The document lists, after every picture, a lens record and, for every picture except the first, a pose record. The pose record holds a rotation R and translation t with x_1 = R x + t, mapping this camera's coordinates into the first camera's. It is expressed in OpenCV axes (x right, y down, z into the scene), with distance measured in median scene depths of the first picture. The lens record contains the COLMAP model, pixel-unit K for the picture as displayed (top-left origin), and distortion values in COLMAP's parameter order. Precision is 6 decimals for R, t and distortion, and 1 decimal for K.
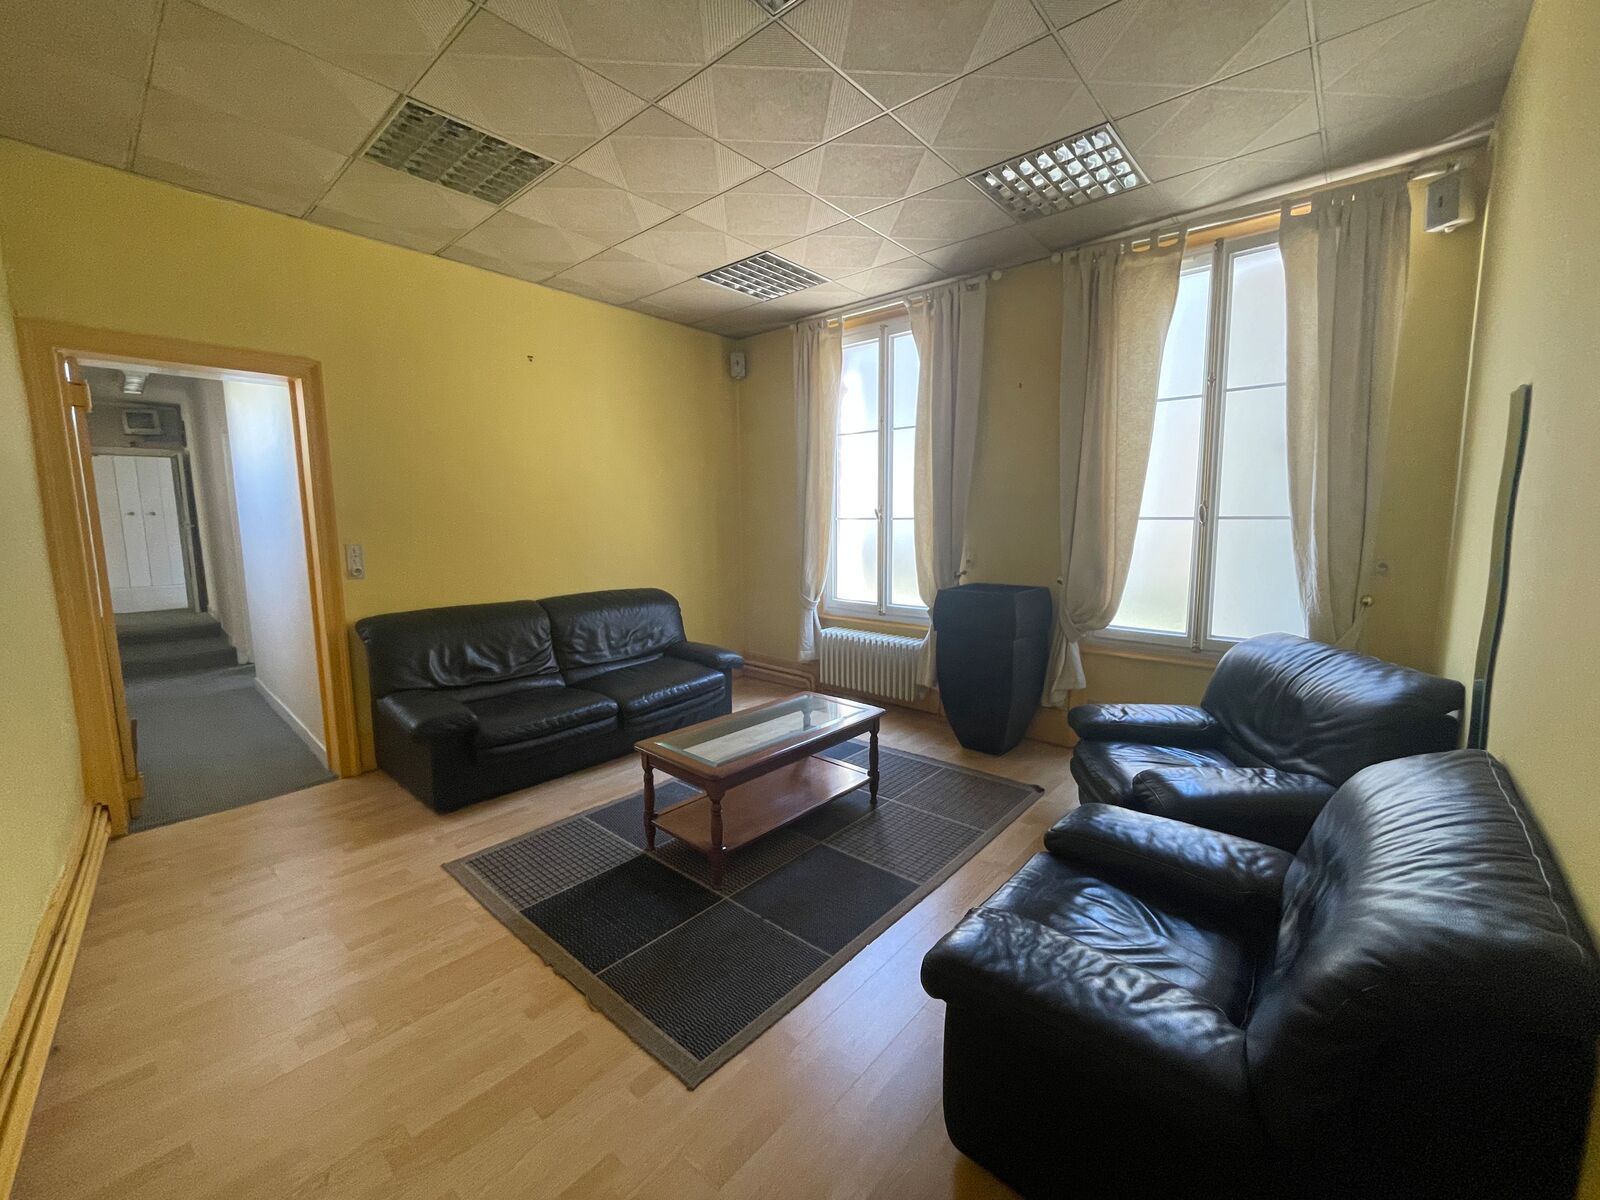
lens RADIAL K [[643.7, 0, 803.8], [0, 643.7, 600.9], [0, 0, 1]] dist [-0.000454, 0.000004]
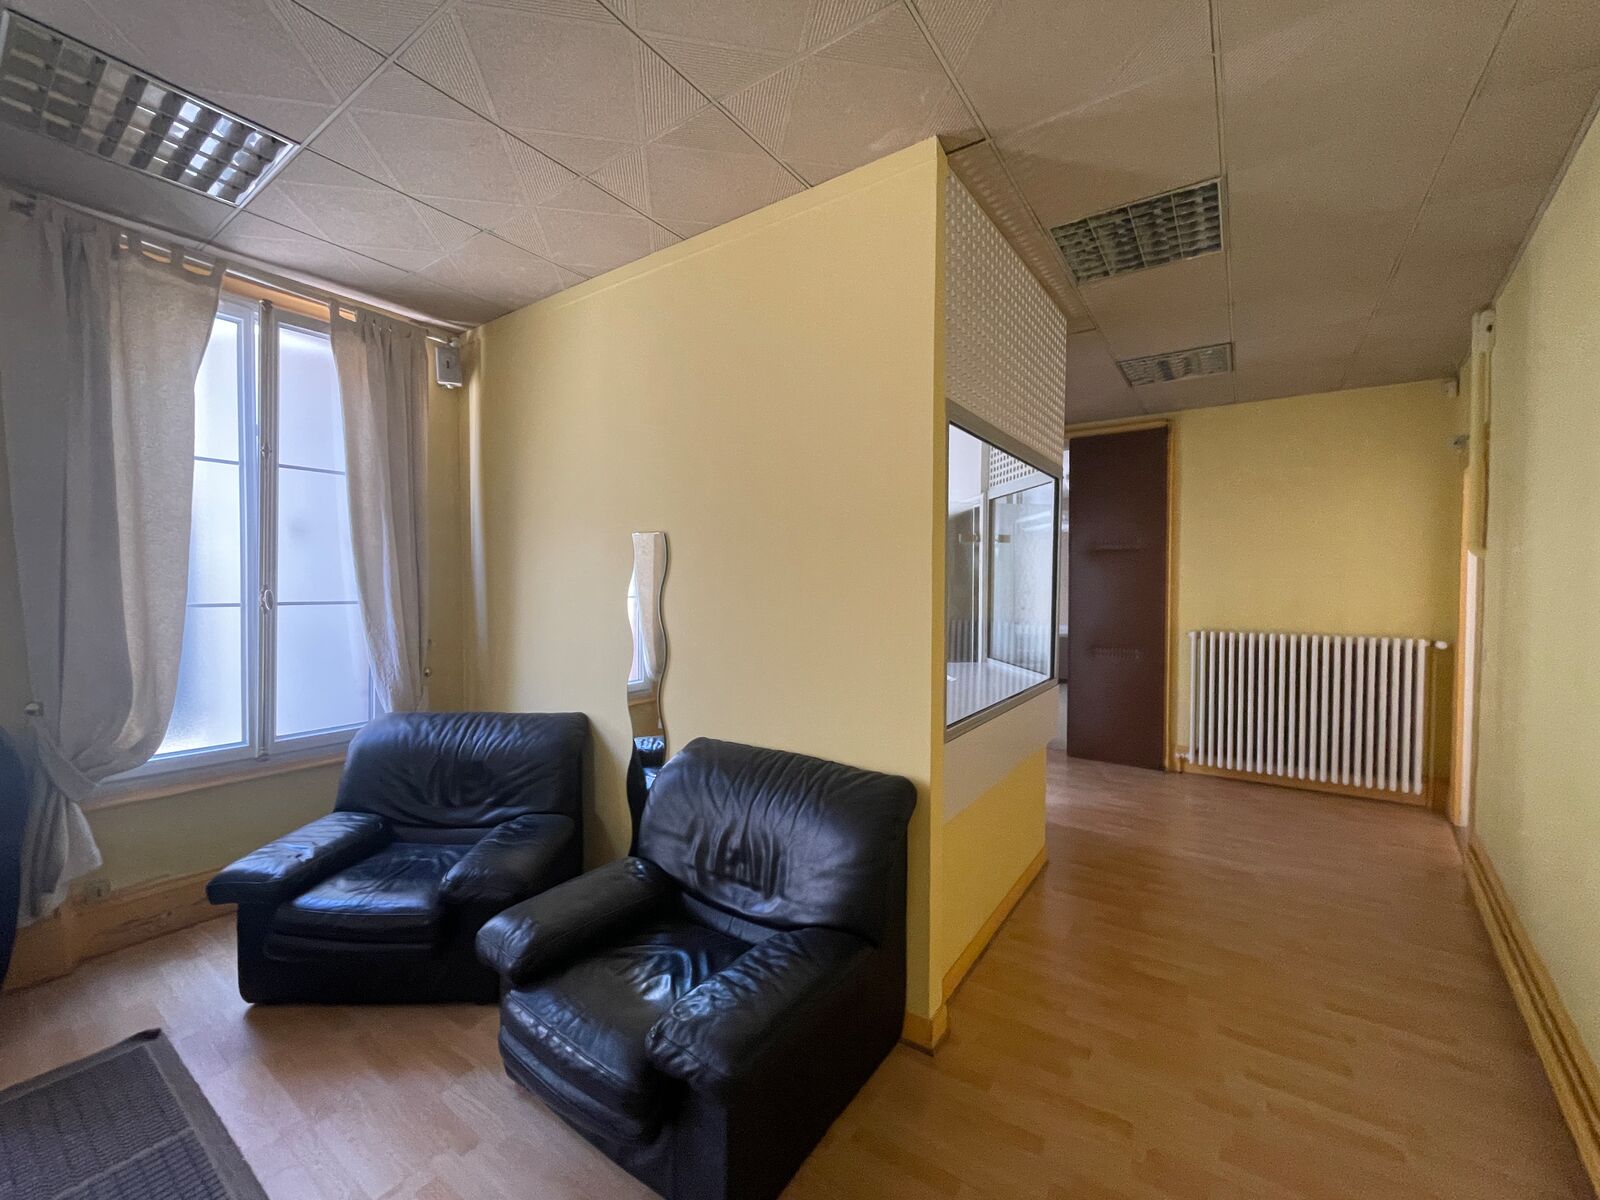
lens RADIAL K [[643.7, 0, 803.4], [0, 643.7, 595.9], [0, 0, 1]] dist [-0.000454, 0.000004]
pose [[-0.105664, -0.014204, 0.994300, -0.343914], [0.125171, 0.991755, 0.027469, -0.078209], [-0.986492, 0.127361, -0.103015, 0.398816]]
